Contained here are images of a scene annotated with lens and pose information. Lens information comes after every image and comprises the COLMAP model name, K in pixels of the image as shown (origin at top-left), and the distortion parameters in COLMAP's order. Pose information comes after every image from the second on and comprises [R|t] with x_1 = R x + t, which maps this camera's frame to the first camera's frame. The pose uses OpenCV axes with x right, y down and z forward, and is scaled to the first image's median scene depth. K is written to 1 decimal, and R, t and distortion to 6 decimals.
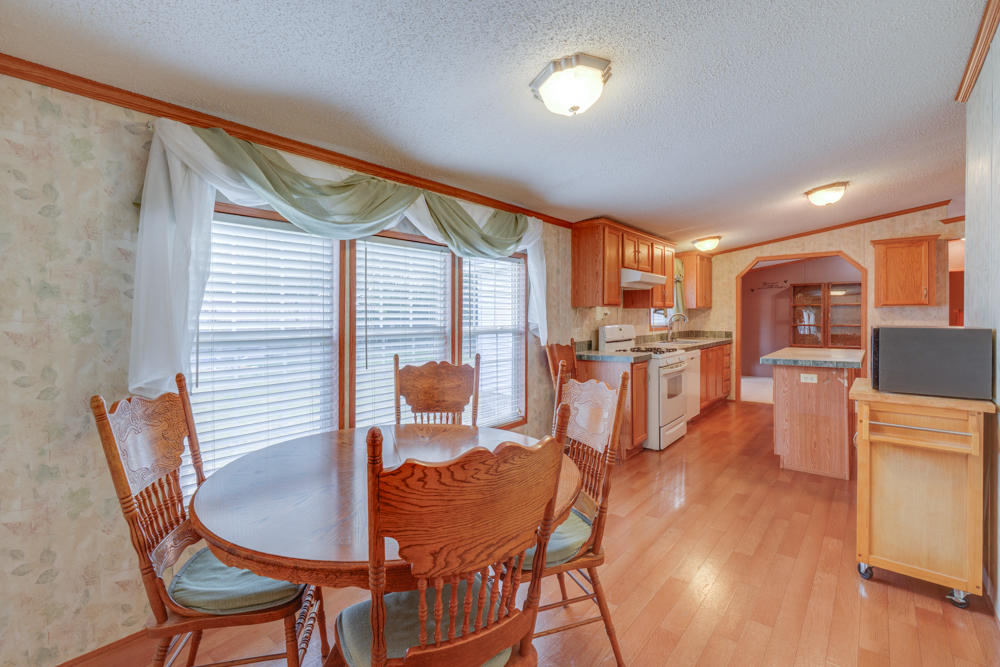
lens RADIAL K [[467.6, 0, 498.7], [0, 467.6, 310.7], [0, 0, 1]] dist [-0.000879, -0.000035]
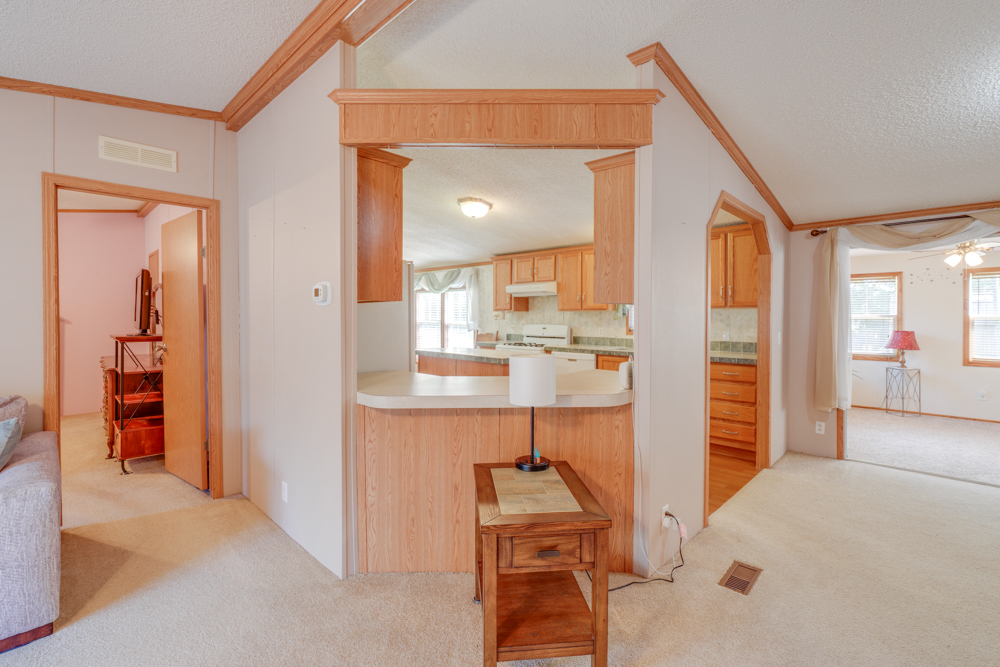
lens RADIAL K [[452.3, 0, 501.1], [0, 452.3, 317.2], [0, 0, 1]] dist [0.000333, 0.000366]
pose [[-0.086634, -0.001937, -0.996238, 1.102178], [-0.000250, 0.999998, -0.001923, 0.008811], [0.996240, 0.000083, -0.086634, 0.723416]]
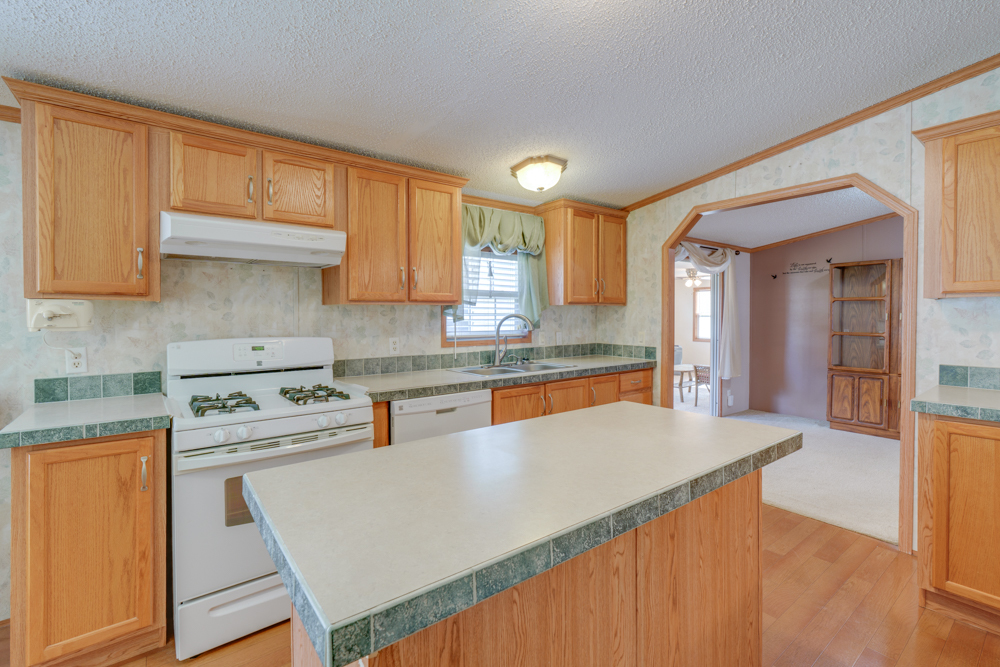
lens RADIAL K [[452.3, 0, 501.1], [0, 452.3, 317.2], [0, 0, 1]] dist [0.000333, 0.000366]
pose [[0.972264, -0.003574, -0.233860, 0.447865], [0.005814, 0.999944, 0.008890, 0.003818], [0.233815, -0.010003, 0.972230, 0.442404]]
